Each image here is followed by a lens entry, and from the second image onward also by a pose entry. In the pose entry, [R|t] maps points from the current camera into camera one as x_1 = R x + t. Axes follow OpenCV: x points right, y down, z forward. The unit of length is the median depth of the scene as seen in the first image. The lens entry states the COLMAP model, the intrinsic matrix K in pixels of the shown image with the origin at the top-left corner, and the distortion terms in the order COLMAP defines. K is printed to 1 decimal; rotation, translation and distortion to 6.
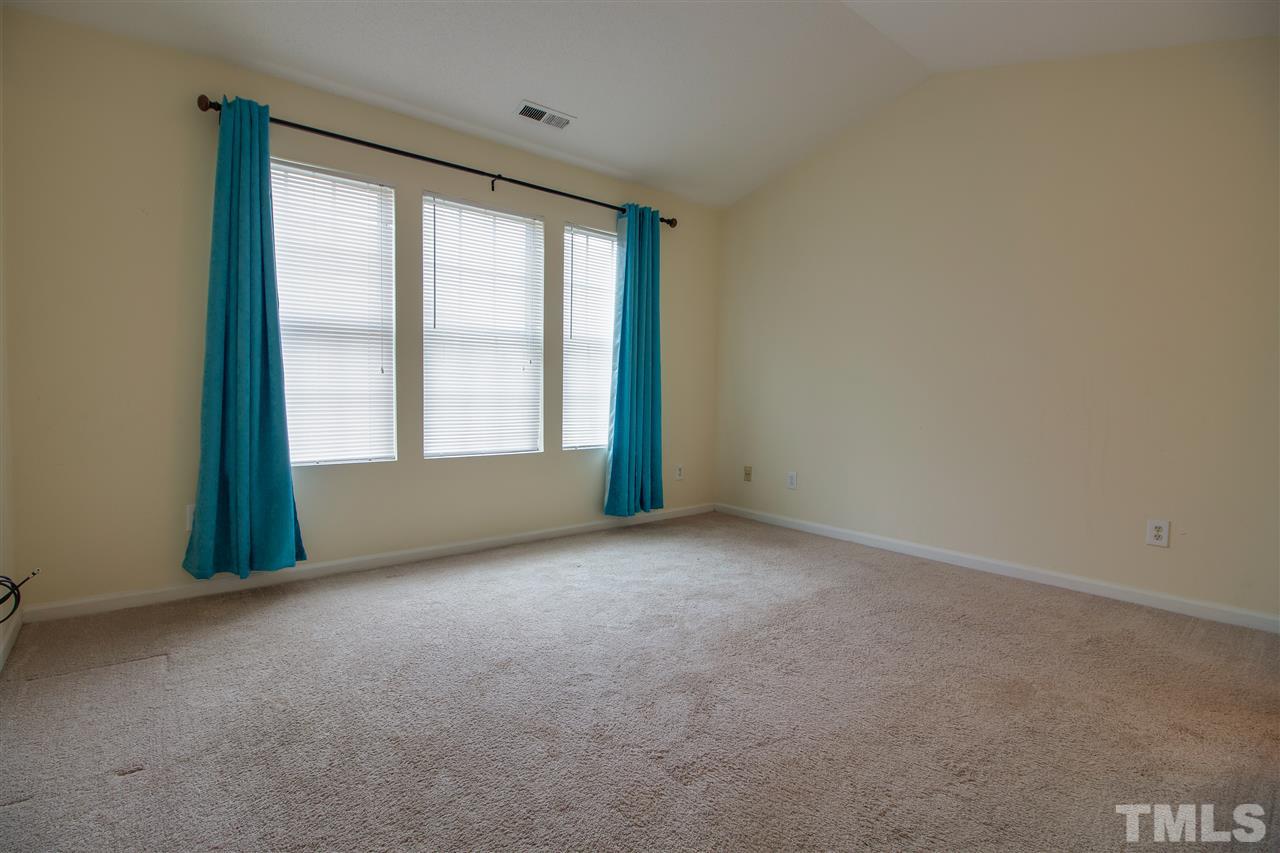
lens RADIAL K [[602.4, 0, 637.7], [0, 602.4, 445.8], [0, 0, 1]] dist [-0.017981, -0.000378]
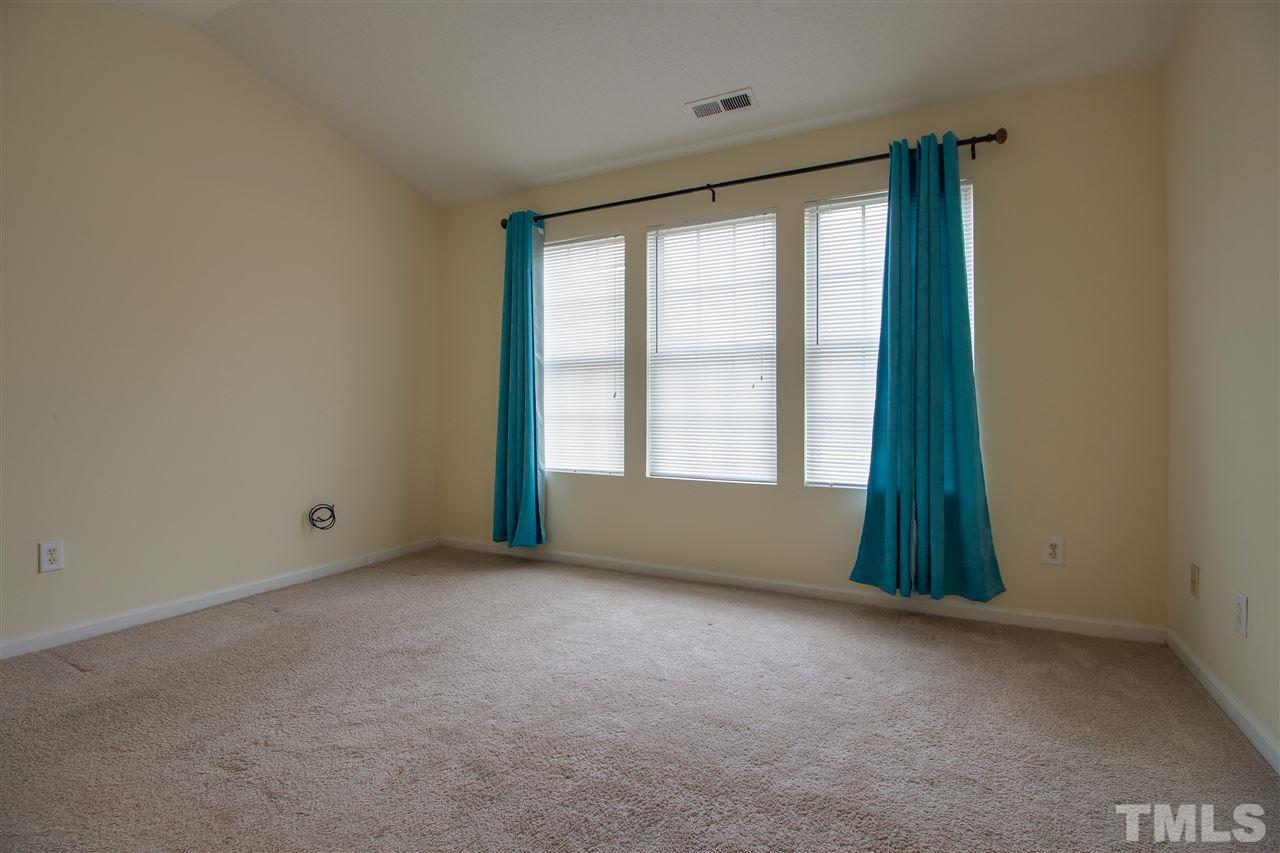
lens RADIAL K [[636.0, 0, 636.7], [0, 636.0, 413.2], [0, 0, 1]] dist [-0.002623, -0.000518]
pose [[0.371489, -0.008325, -0.928400, 0.637274], [-0.076962, 0.996242, -0.039728, -0.041659], [0.925242, 0.086210, 0.369452, 0.538422]]
